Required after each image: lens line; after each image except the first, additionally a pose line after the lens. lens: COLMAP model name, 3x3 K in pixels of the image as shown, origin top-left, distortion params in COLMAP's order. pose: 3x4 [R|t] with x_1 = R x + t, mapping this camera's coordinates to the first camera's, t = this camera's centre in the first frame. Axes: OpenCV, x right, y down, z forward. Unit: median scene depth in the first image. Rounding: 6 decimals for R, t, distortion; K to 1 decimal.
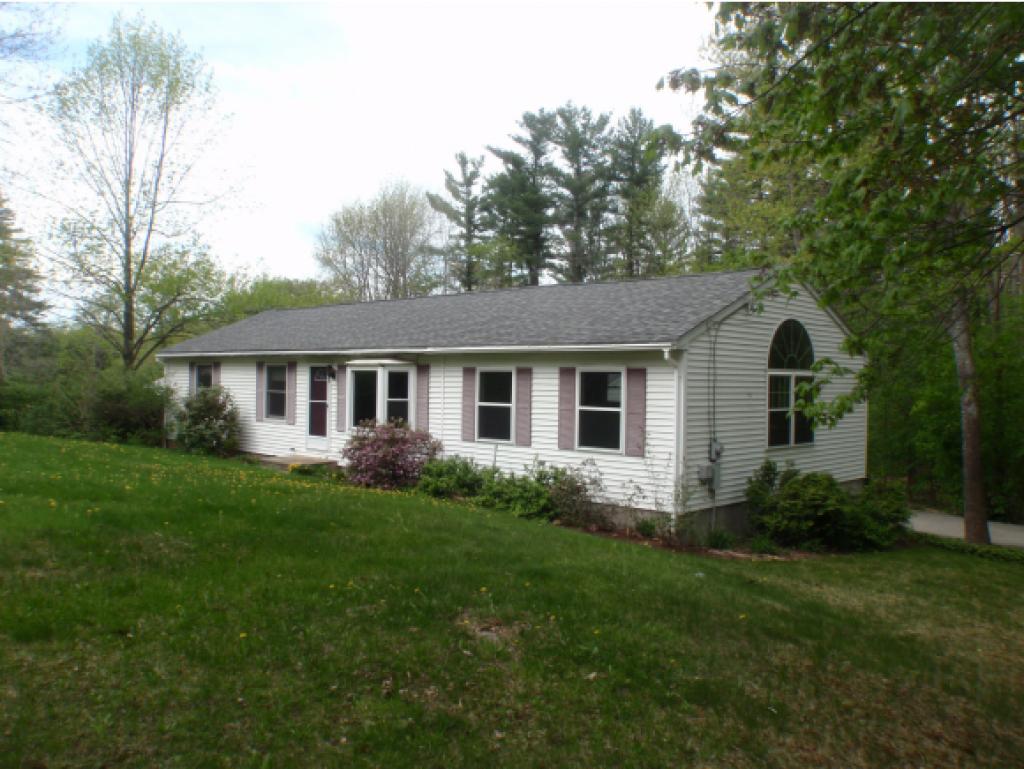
lens RADIAL K [[845.4, 0, 509.9], [0, 845.4, 387.2], [0, 0, 1]] dist [-0.016554, -0.029319]
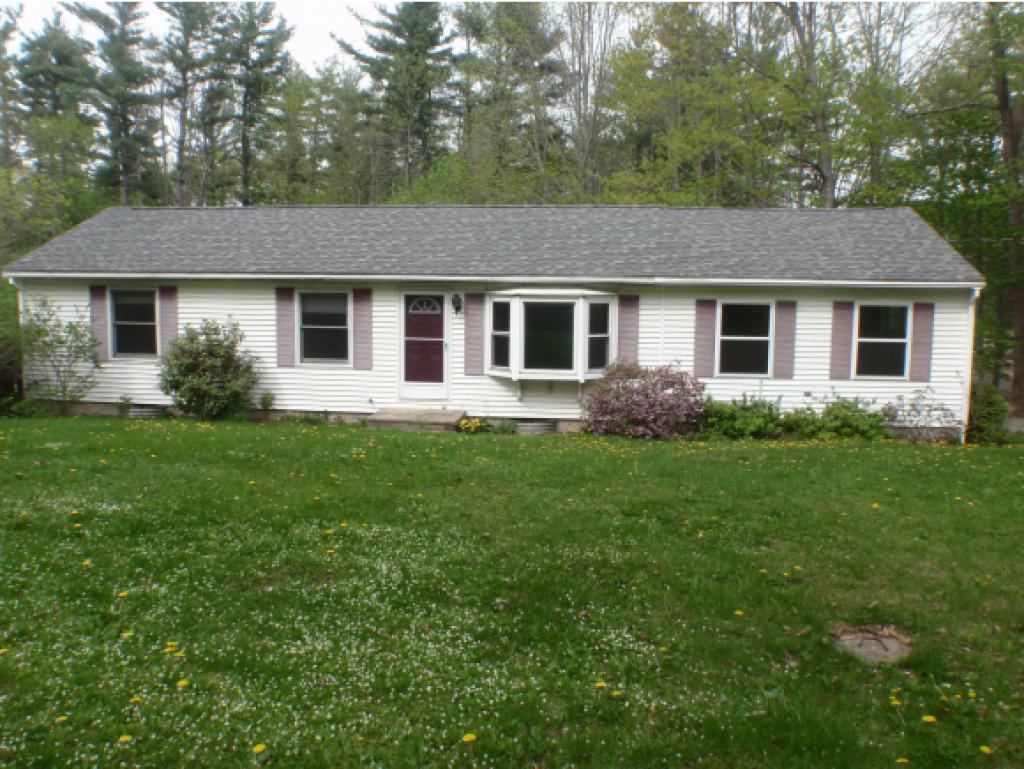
lens RADIAL K [[845.4, 0, 511.2], [0, 845.4, 377.8], [0, 0, 1]] dist [-0.016554, -0.029319]
pose [[0.781364, -0.073353, 0.619749, -0.793331], [0.007258, 0.994069, 0.108507, -0.039753], [-0.624033, -0.080285, 0.777263, 0.381576]]
